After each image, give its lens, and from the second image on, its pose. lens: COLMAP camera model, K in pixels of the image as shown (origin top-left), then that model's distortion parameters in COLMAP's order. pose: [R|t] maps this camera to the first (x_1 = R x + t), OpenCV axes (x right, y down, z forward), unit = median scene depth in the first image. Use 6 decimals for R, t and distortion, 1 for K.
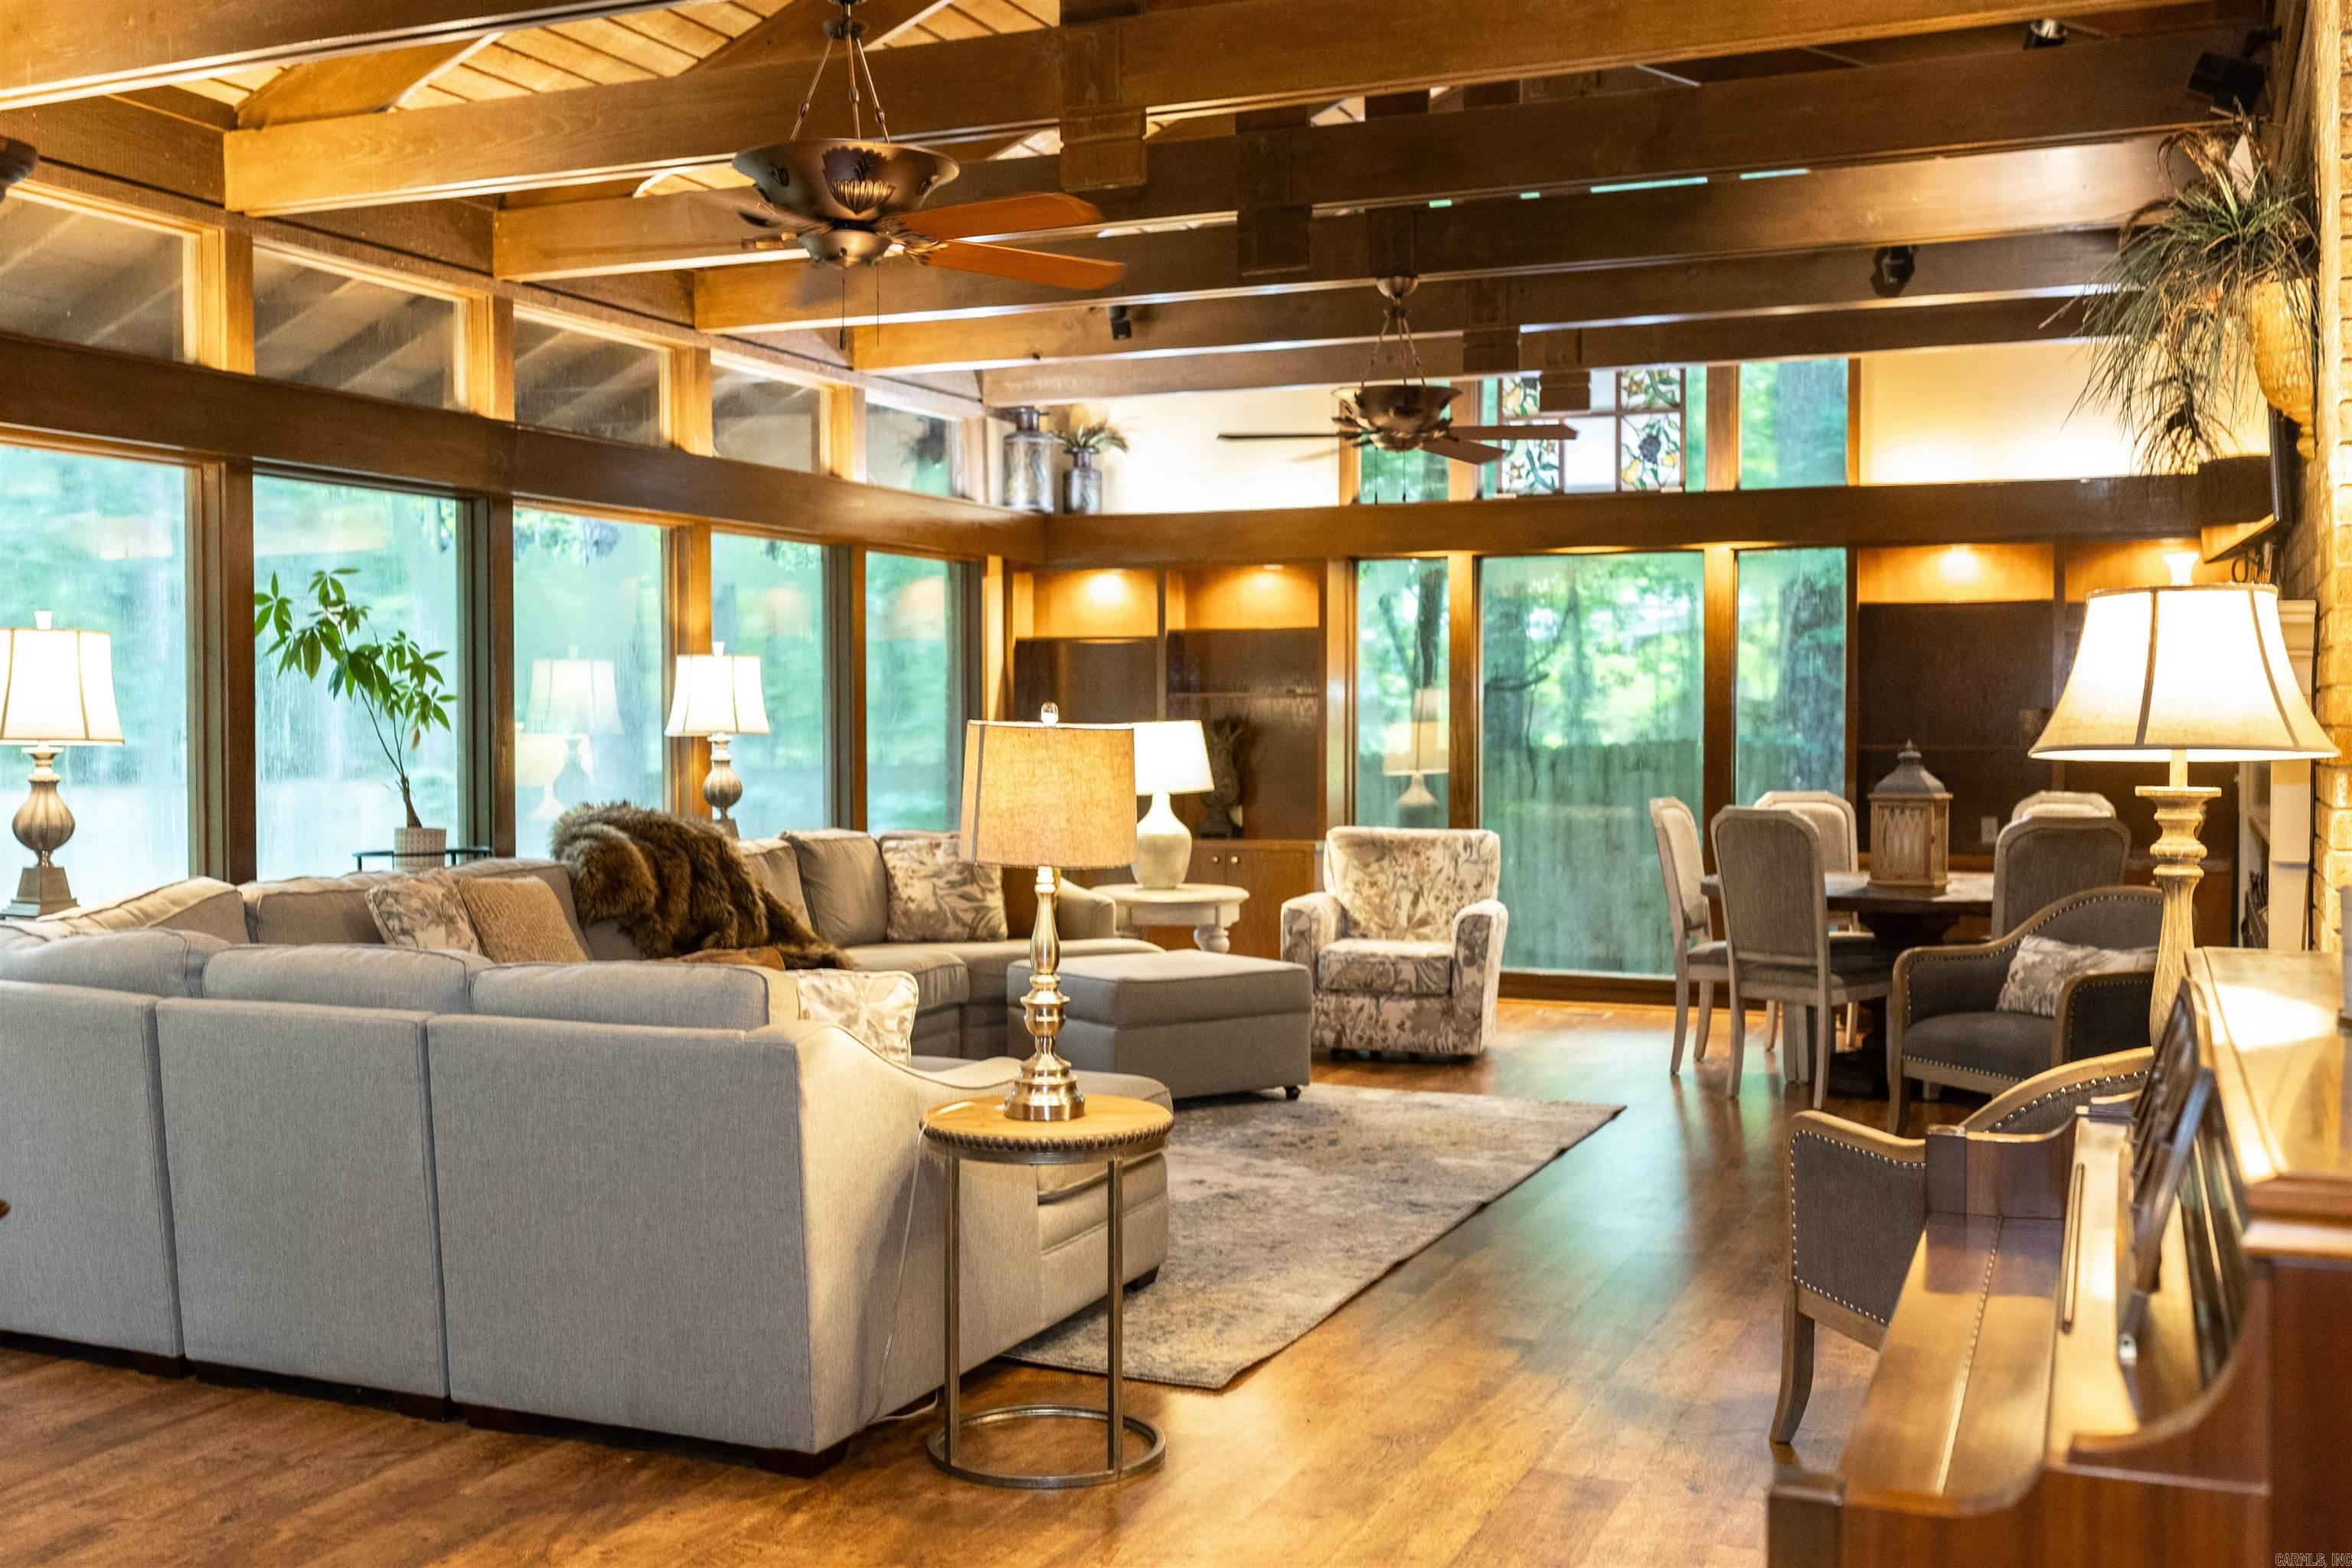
lens RADIAL K [[2277.8, 0, 1176.0], [0, 2277.8, 784.0], [0, 0, 1]] dist [0.004061, 0.003826]
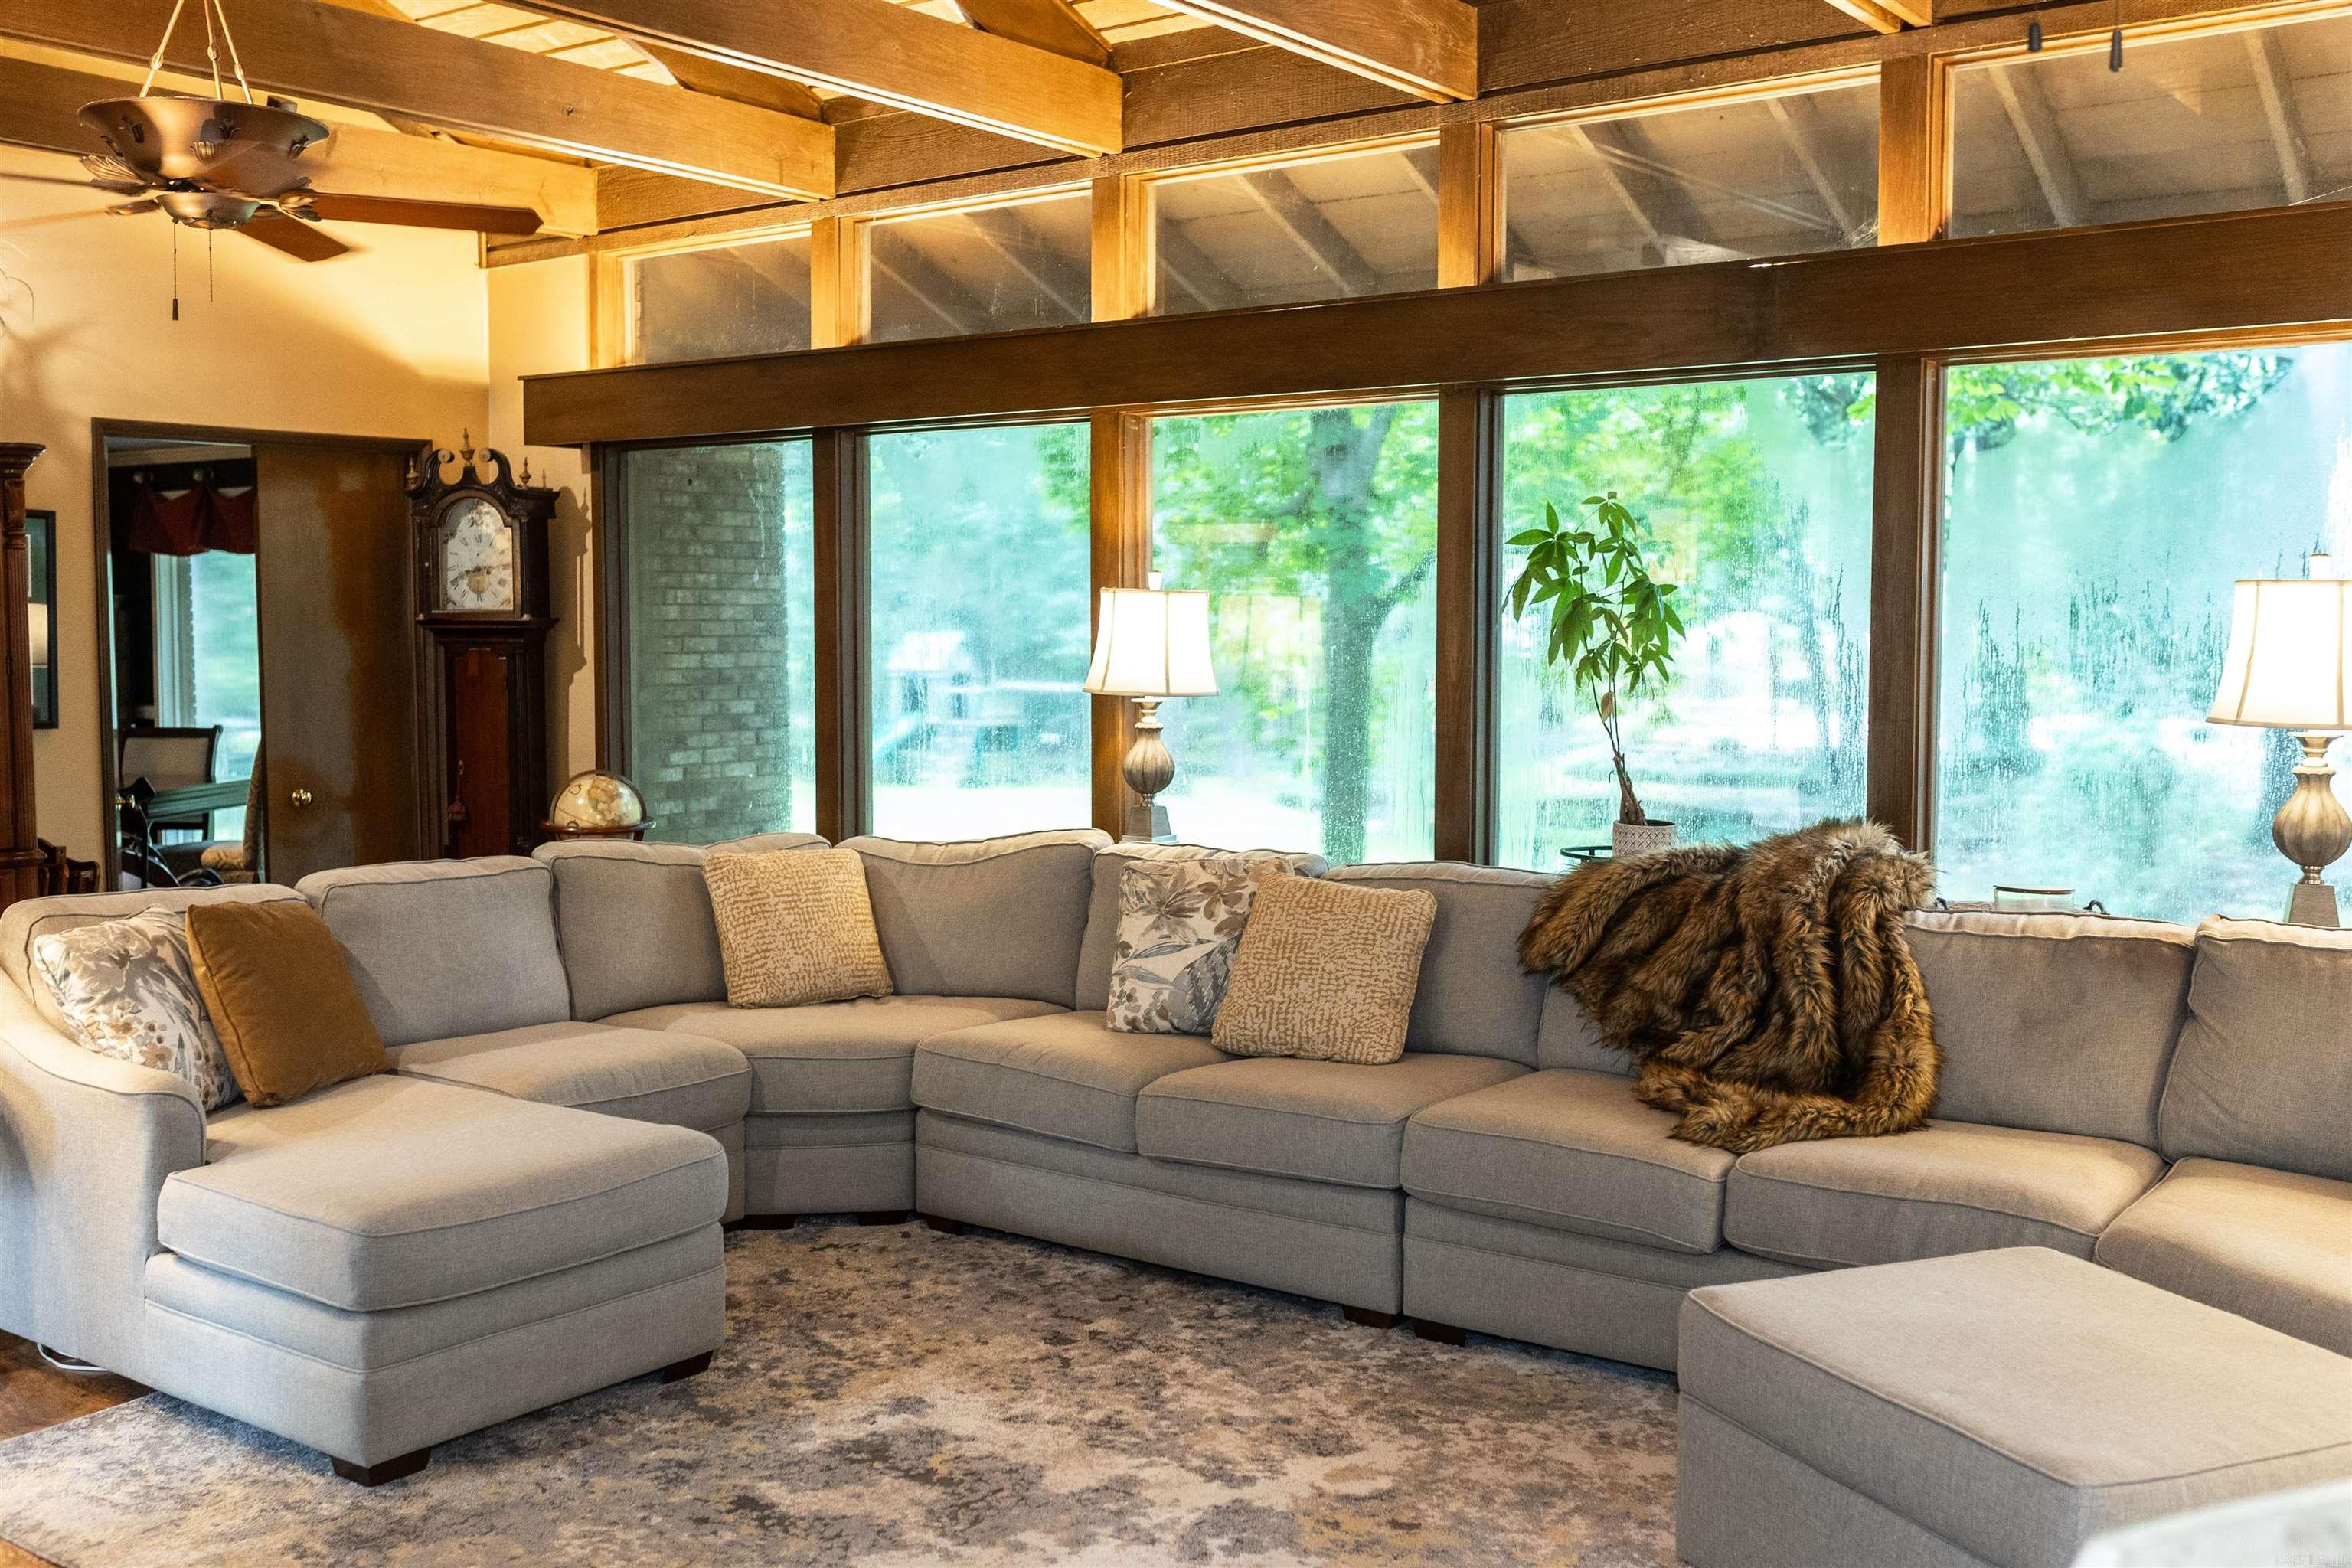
lens RADIAL K [[2277.8, 0, 1176.0], [0, 2277.8, 784.0], [0, 0, 1]] dist [0.004061, 0.003826]
pose [[-0.250291, 0.047664, -0.966997, 0.520925], [-0.049565, 0.996847, 0.061964, -0.039749], [0.966901, 0.063438, -0.247140, 1.211975]]
